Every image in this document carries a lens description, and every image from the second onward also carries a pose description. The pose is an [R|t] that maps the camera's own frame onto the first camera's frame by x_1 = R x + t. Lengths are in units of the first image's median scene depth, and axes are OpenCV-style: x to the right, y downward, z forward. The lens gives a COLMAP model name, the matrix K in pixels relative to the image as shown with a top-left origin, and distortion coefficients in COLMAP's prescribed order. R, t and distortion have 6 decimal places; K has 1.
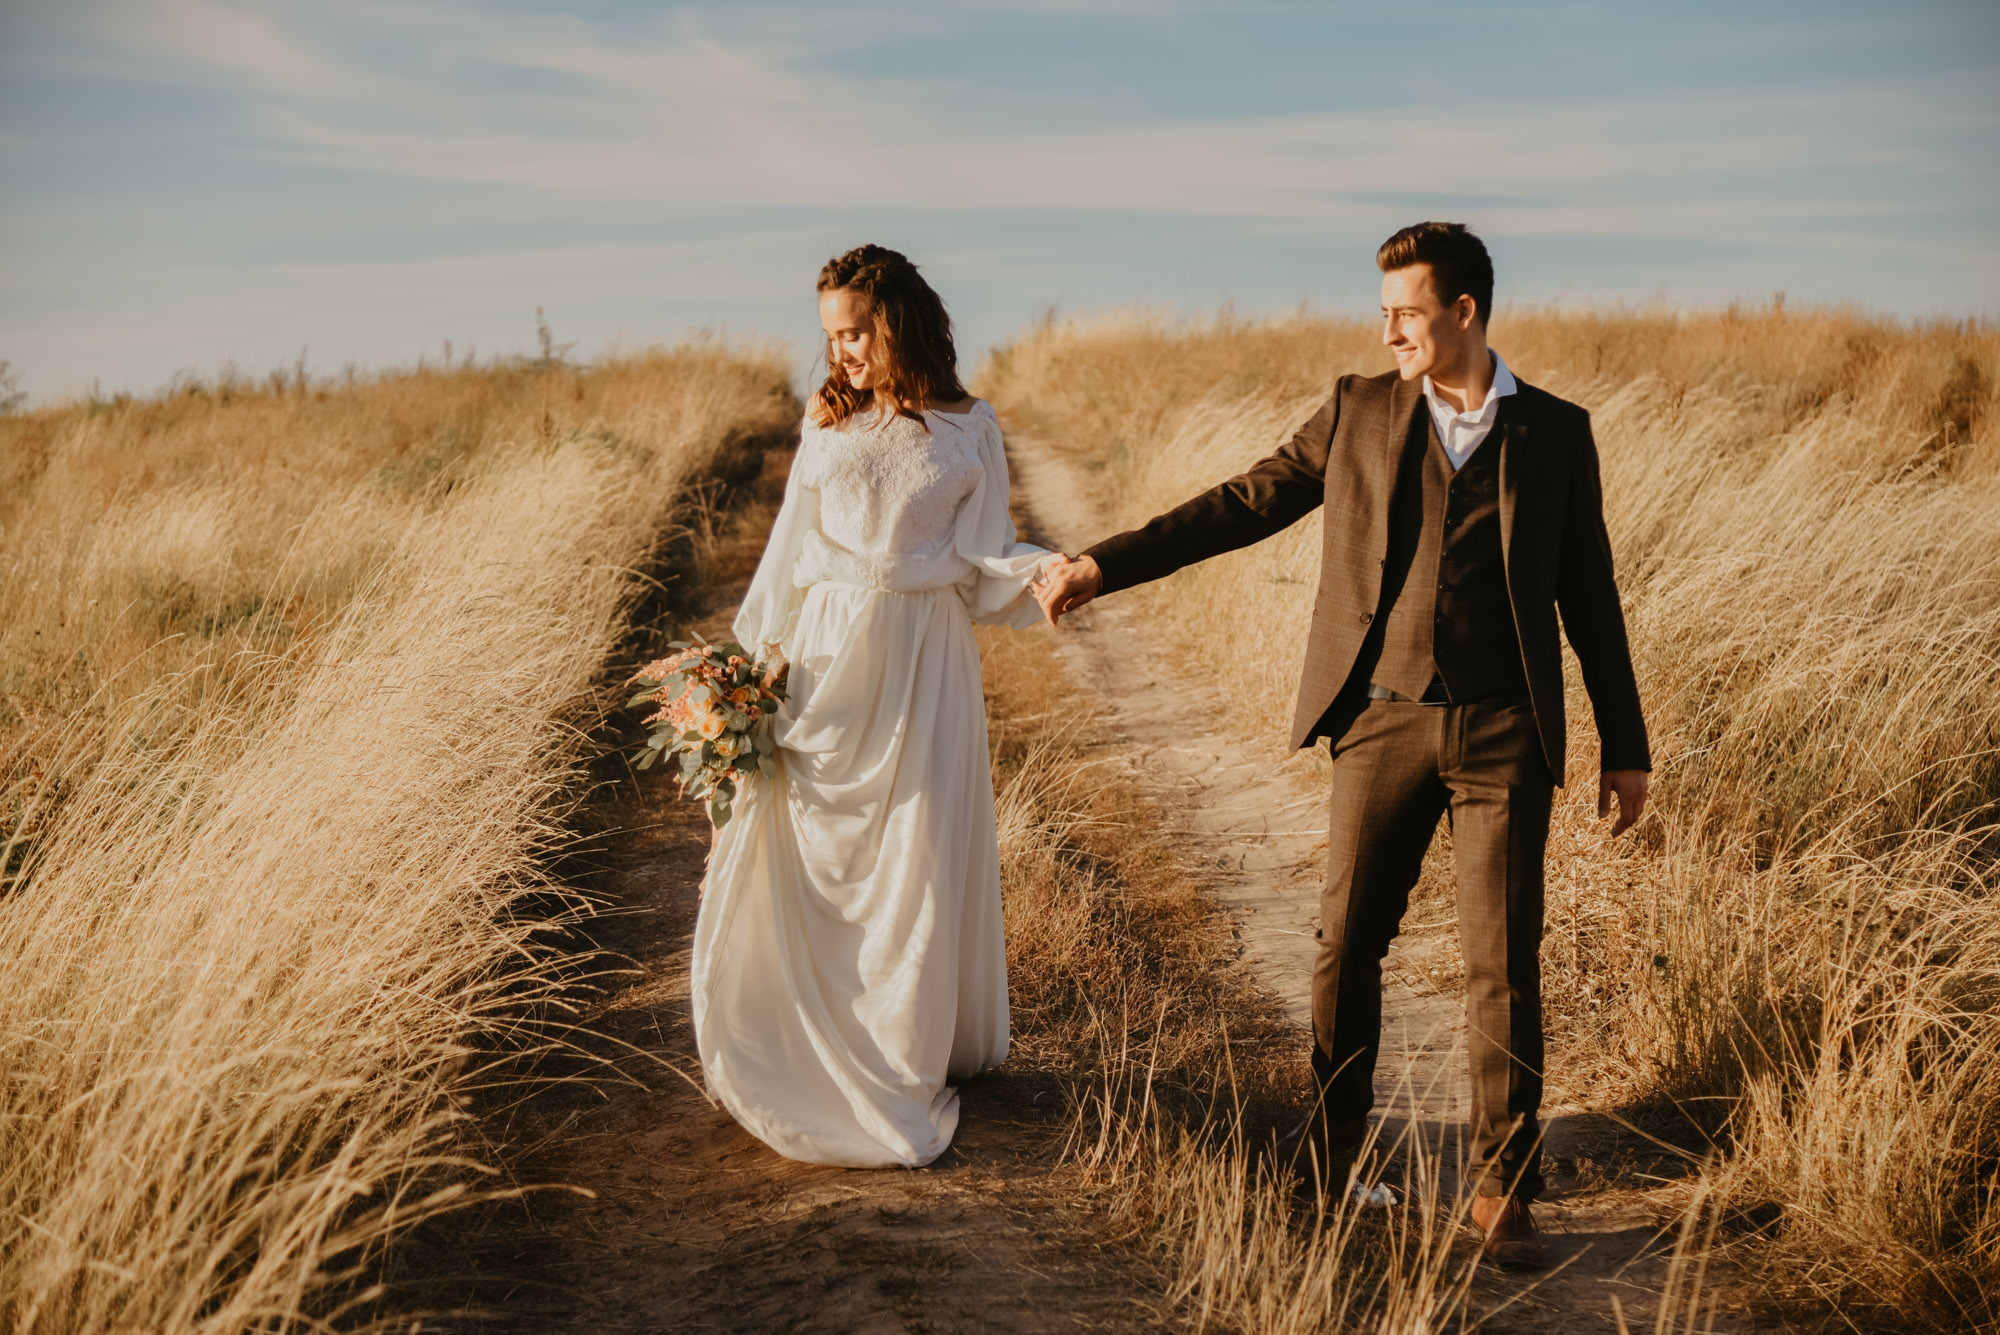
lens RADIAL K [[4093.3, 0, 1003.3], [0, 4093.3, 668.6], [0, 0, 1]] dist [0.082083, 0.000000]
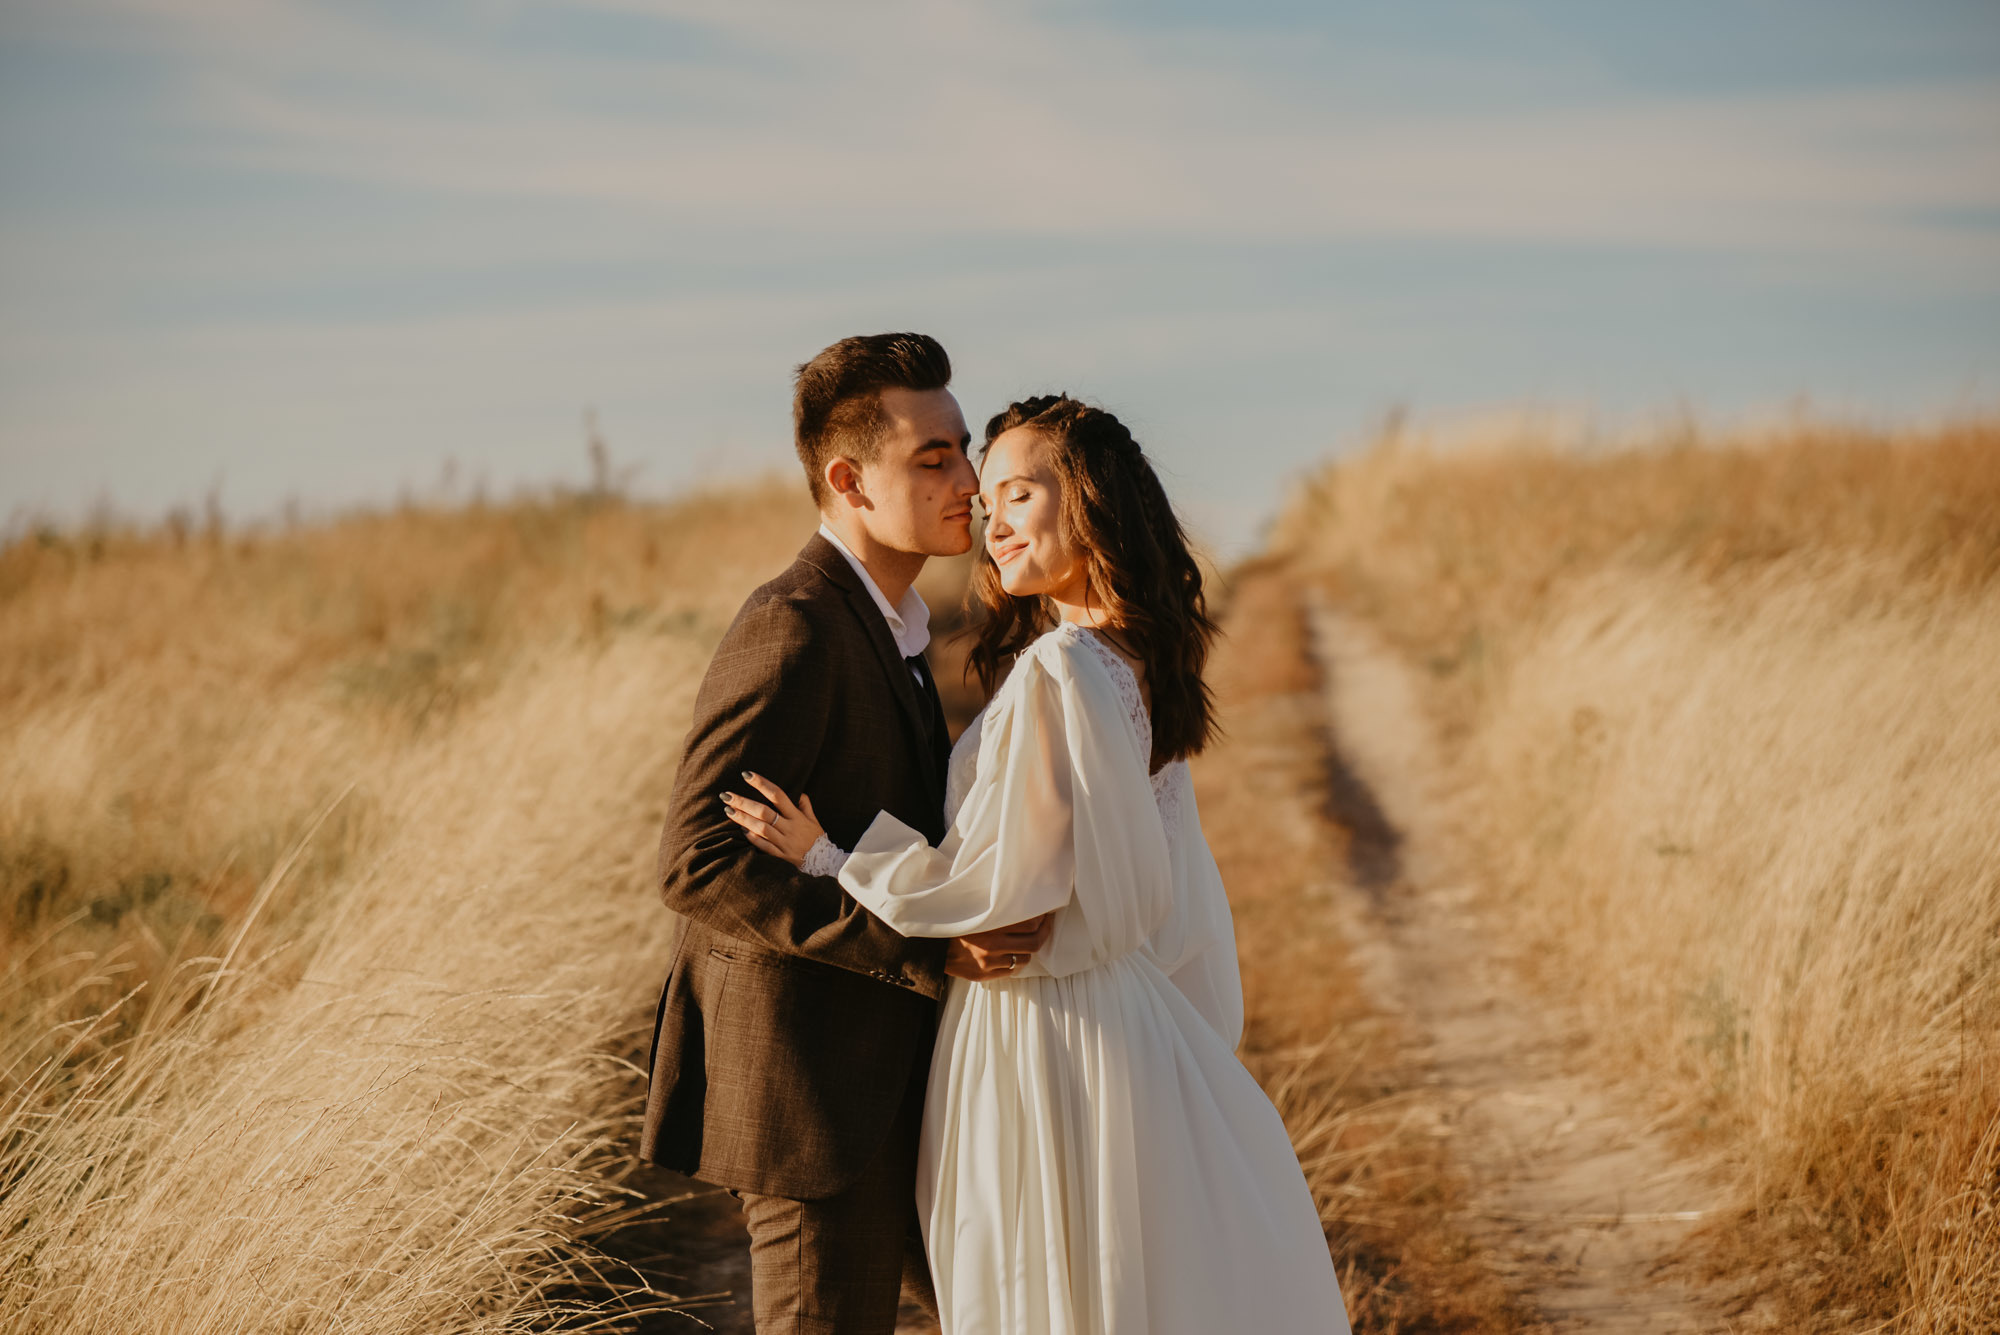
lens RADIAL K [[6873.3, 0, 999.6], [0, 6873.3, 666.5], [0, 0, 1]] dist [0.108807, 0.000000]
pose [[0.998596, -0.000782, -0.052966, 0.014334], [-0.001632, 0.998962, -0.045516, 0.000112], [0.052947, 0.045538, 0.997558, -0.122783]]
